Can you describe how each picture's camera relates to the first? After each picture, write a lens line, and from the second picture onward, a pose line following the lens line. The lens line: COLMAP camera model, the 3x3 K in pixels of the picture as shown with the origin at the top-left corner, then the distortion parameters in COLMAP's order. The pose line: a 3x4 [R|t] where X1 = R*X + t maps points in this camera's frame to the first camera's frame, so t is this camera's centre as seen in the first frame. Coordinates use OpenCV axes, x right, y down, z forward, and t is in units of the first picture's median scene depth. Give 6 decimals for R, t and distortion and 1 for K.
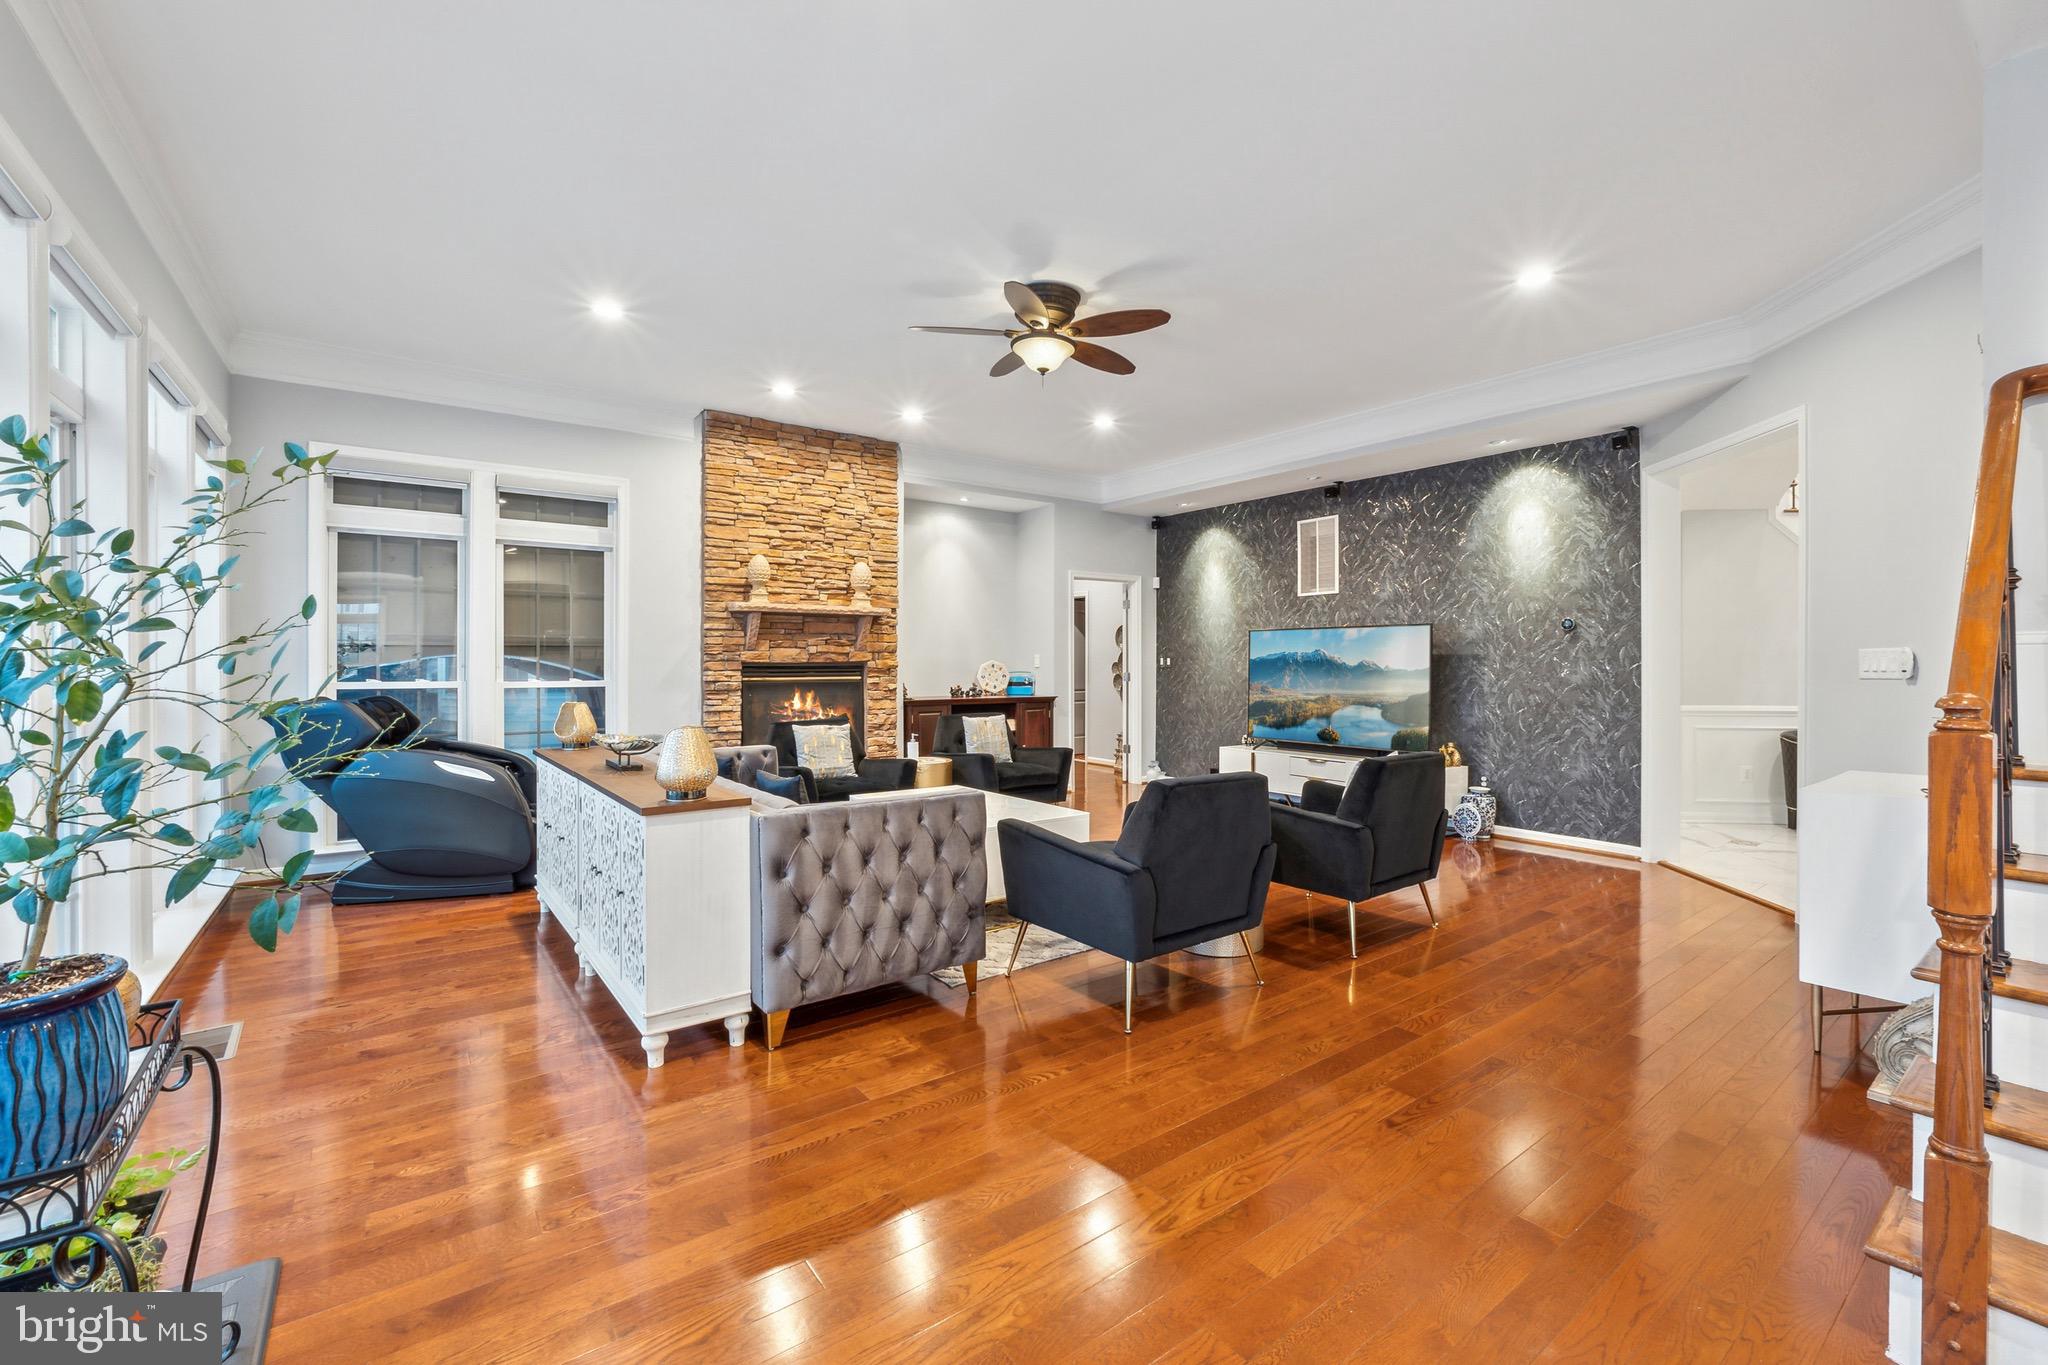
lens RADIAL K [[836.6, 0, 1026.6], [0, 836.6, 675.0], [0, 0, 1]] dist [-0.000241, -0.000001]
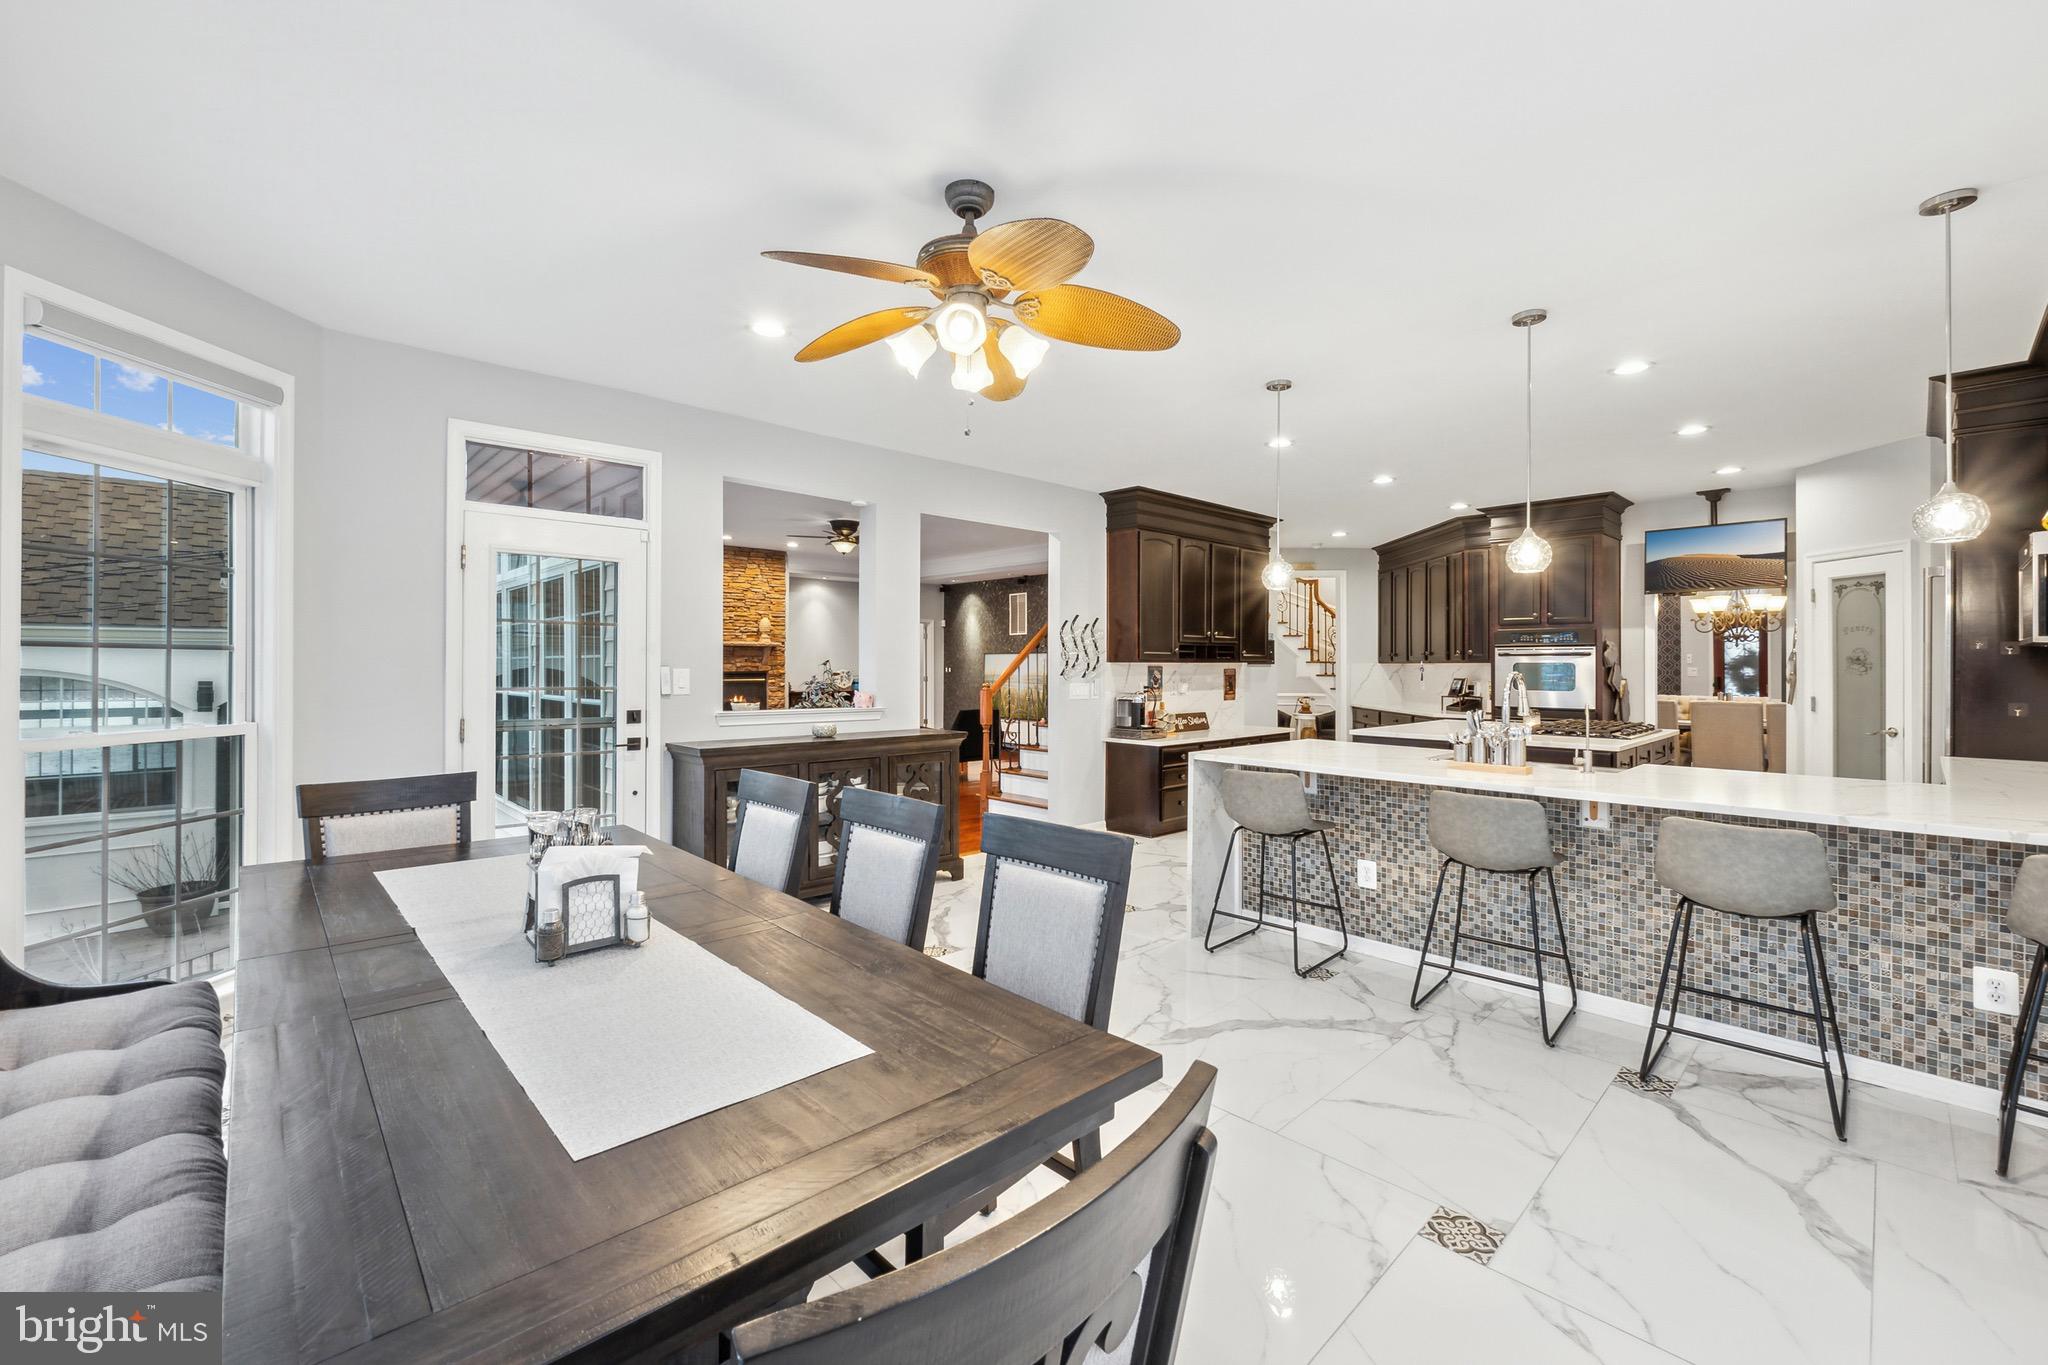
lens RADIAL K [[836.6, 0, 1018.8], [0, 836.6, 673.1], [0, 0, 1]] dist [-0.000241, -0.000001]
pose [[0.994702, -0.001615, 0.102787, 0.165438], [0.002583, 0.999954, -0.009281, 0.007260], [-0.102768, 0.009498, 0.994660, -0.872376]]
